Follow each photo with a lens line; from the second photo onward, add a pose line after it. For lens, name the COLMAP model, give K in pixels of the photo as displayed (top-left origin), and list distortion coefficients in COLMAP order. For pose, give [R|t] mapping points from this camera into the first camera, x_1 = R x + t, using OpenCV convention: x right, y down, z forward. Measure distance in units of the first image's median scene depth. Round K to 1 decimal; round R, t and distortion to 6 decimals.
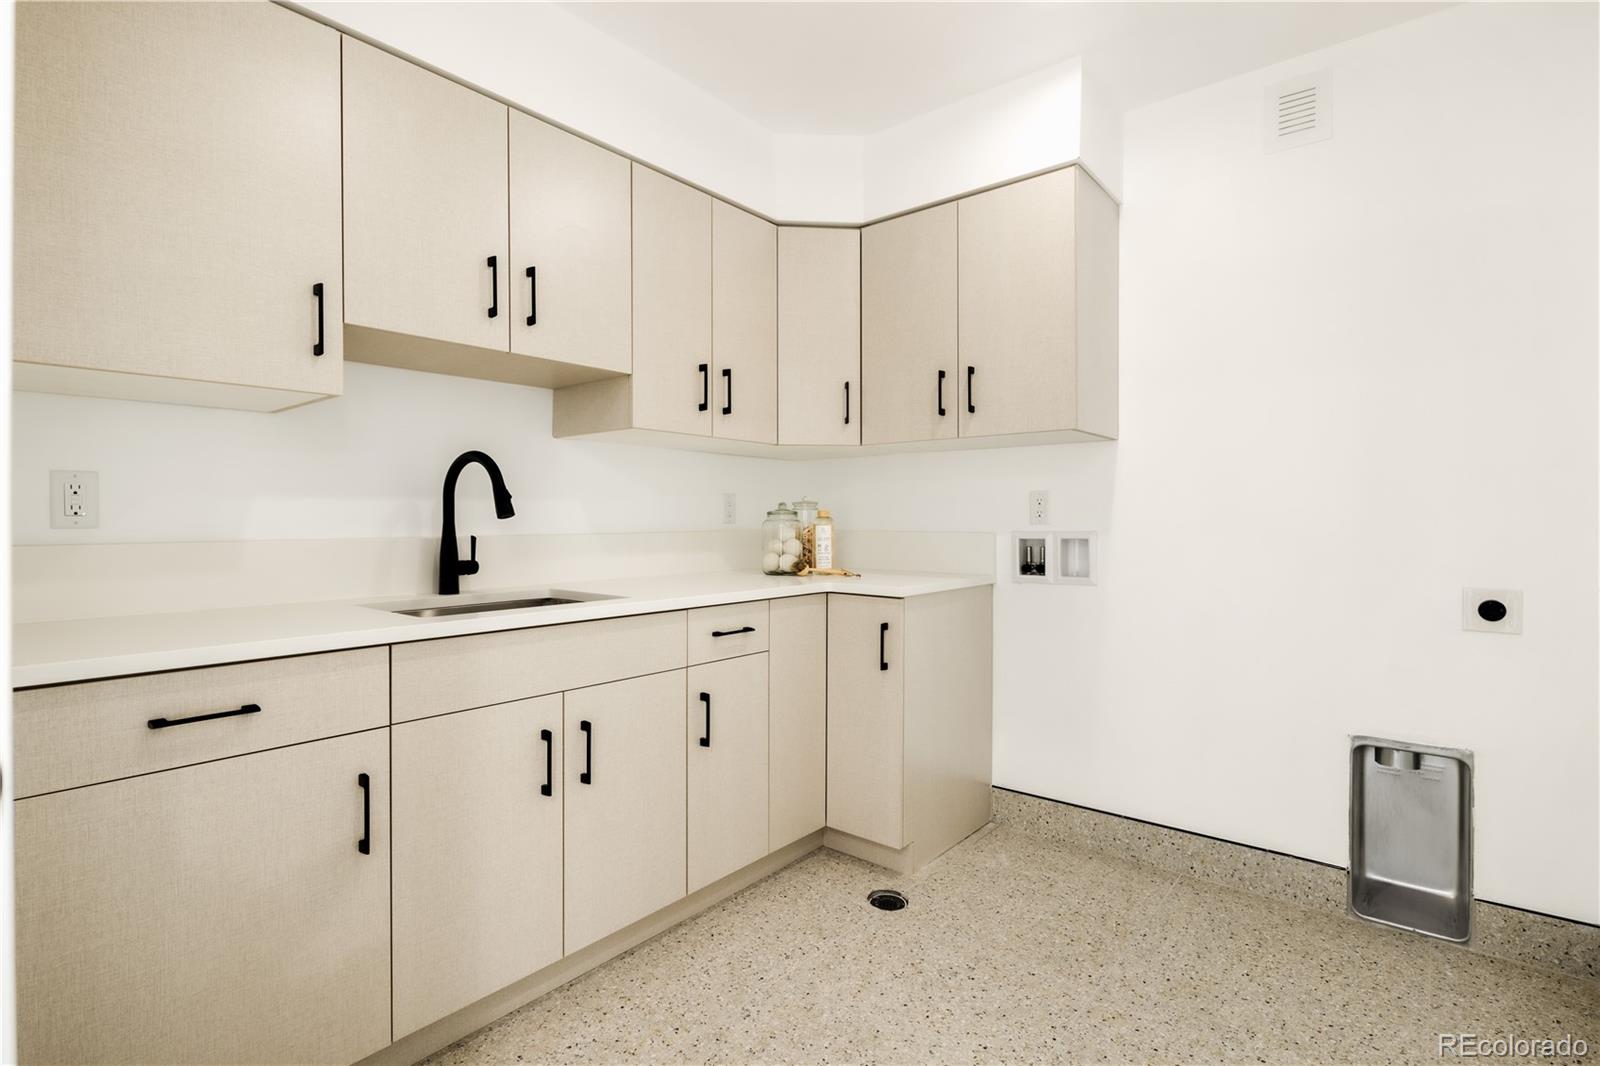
lens RADIAL K [[757.0, 0, 798.0], [0, 757.0, 527.9], [0, 0, 1]] dist [0.003715, -0.000042]
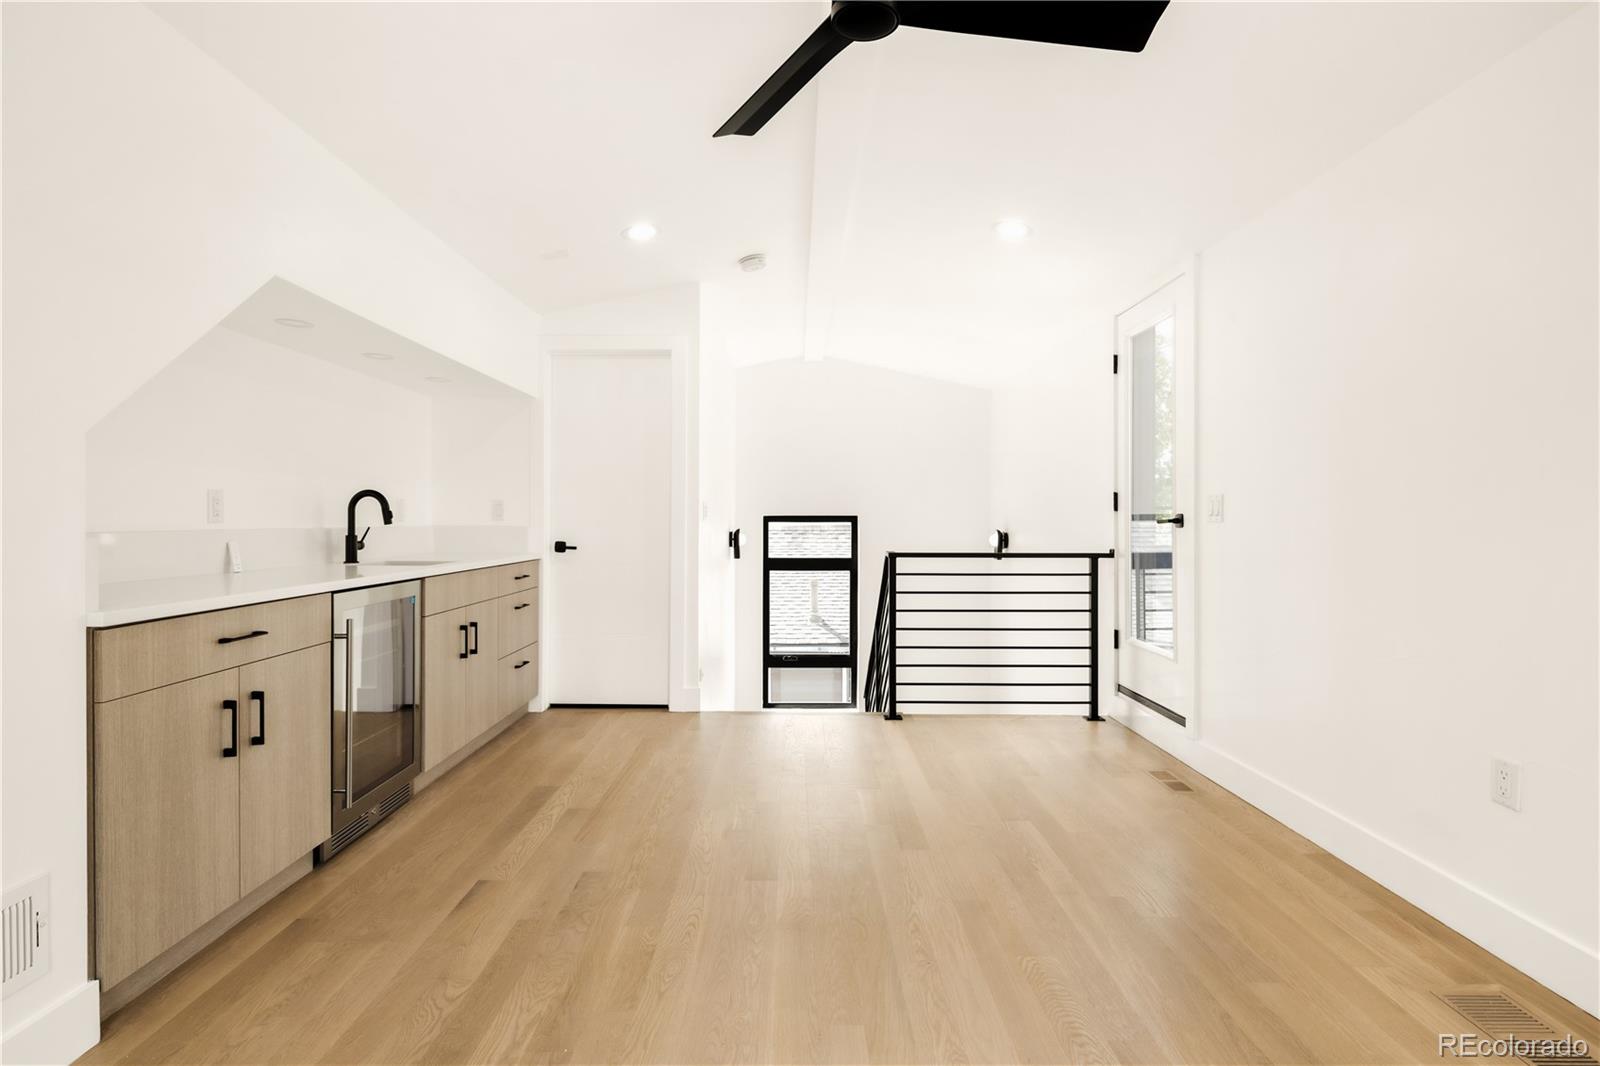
lens RADIAL K [[757.0, 0, 799.1], [0, 757.0, 521.9], [0, 0, 1]] dist [0.003715, -0.000042]
pose [[0.787676, -0.011867, 0.615976, -0.699062], [0.011560, 0.999923, 0.004481, 0.004250], [-0.615982, 0.003591, 0.787752, -0.870150]]
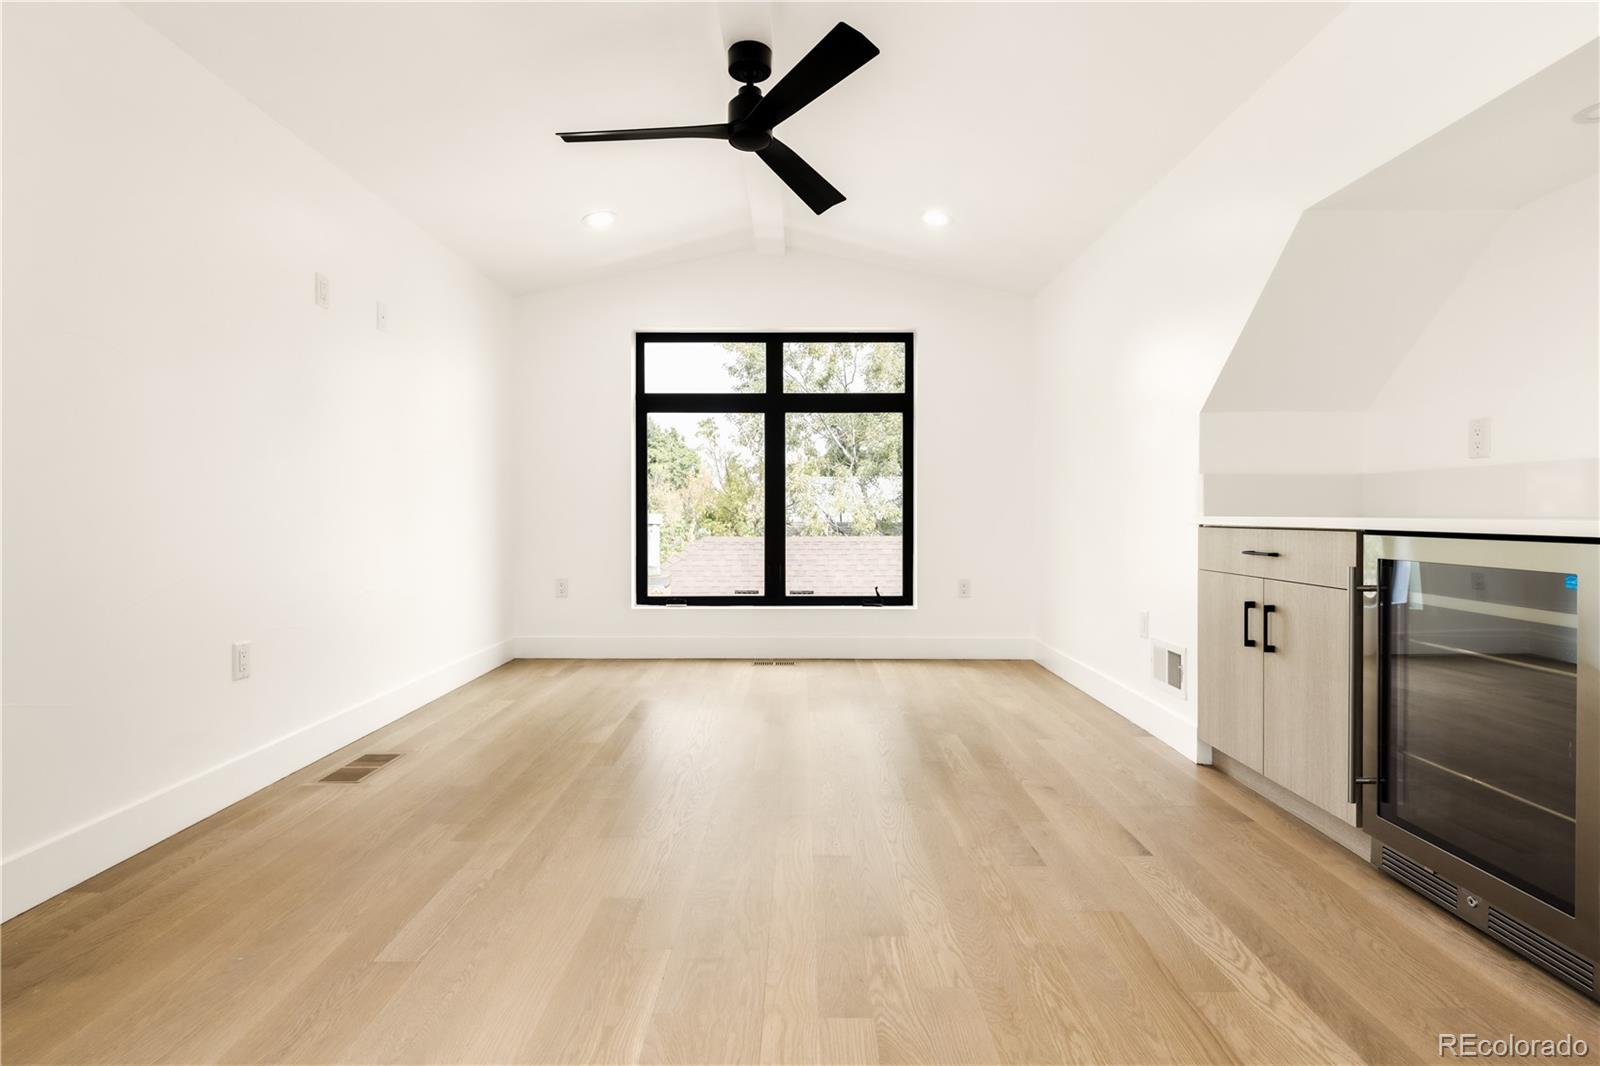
lens RADIAL K [[757.0, 0, 799.3], [0, 757.0, 524.9], [0, 0, 1]] dist [0.003715, -0.000042]
pose [[-0.793400, -0.001045, -0.608700, 1.122952], [-0.013173, 0.999794, 0.015454, 0.133532], [0.608558, 0.020280, -0.793250, 1.514219]]
